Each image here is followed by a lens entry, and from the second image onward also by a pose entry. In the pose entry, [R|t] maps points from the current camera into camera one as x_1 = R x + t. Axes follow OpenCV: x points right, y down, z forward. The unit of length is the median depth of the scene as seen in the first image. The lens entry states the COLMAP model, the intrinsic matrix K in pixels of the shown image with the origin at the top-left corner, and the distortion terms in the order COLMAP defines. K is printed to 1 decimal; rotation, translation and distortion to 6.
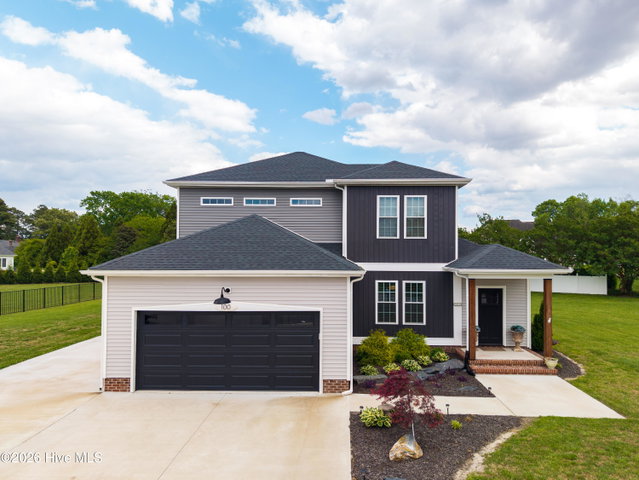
lens RADIAL K [[437.0, 0, 340.0], [0, 437.0, 248.7], [0, 0, 1]] dist [0.060007, -0.057010]
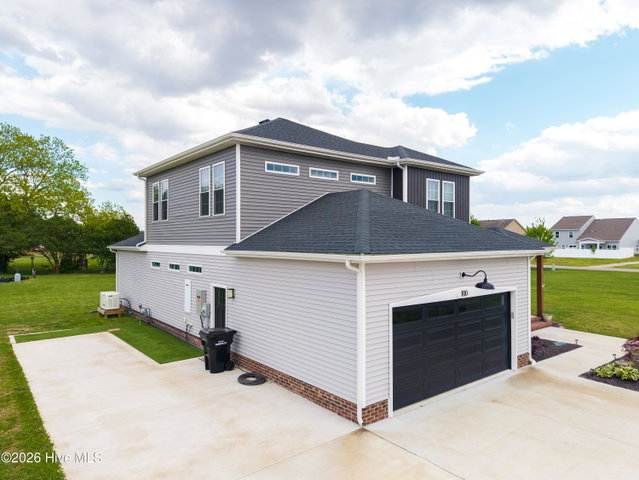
lens RADIAL K [[426.7, 0, 319.5], [0, 426.7, 240.0], [0, 0, 1]] dist [0.065031, -0.064476]
pose [[0.767189, -0.005595, 0.641397, -0.763600], [-0.001855, 0.999938, 0.010942, 0.012780], [-0.641419, -0.009585, 0.767131, 0.387748]]
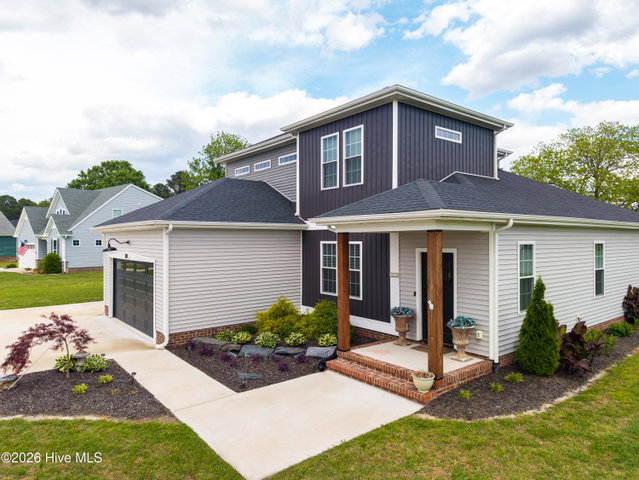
lens RADIAL K [[426.7, 0, 319.5], [0, 426.7, 240.0], [0, 0, 1]] dist [0.065031, -0.064476]
pose [[0.634536, -0.004819, -0.772878, 0.708311], [0.013698, 0.999894, 0.005012, 0.066980], [0.772772, -0.013767, 0.634534, 0.488594]]
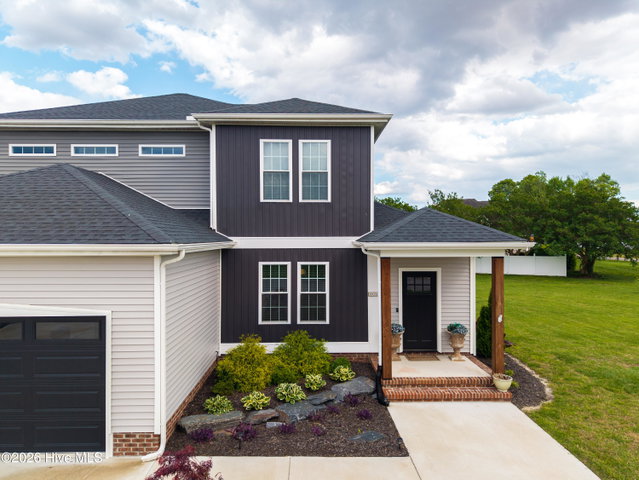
lens RADIAL K [[426.7, 0, 319.5], [0, 426.7, 240.0], [0, 0, 1]] dist [0.065031, -0.064476]
pose [[0.999413, -0.005432, 0.033822, 0.157036], [0.004845, 0.999836, 0.017436, 0.026360], [-0.033912, -0.017262, 0.999276, 0.314386]]
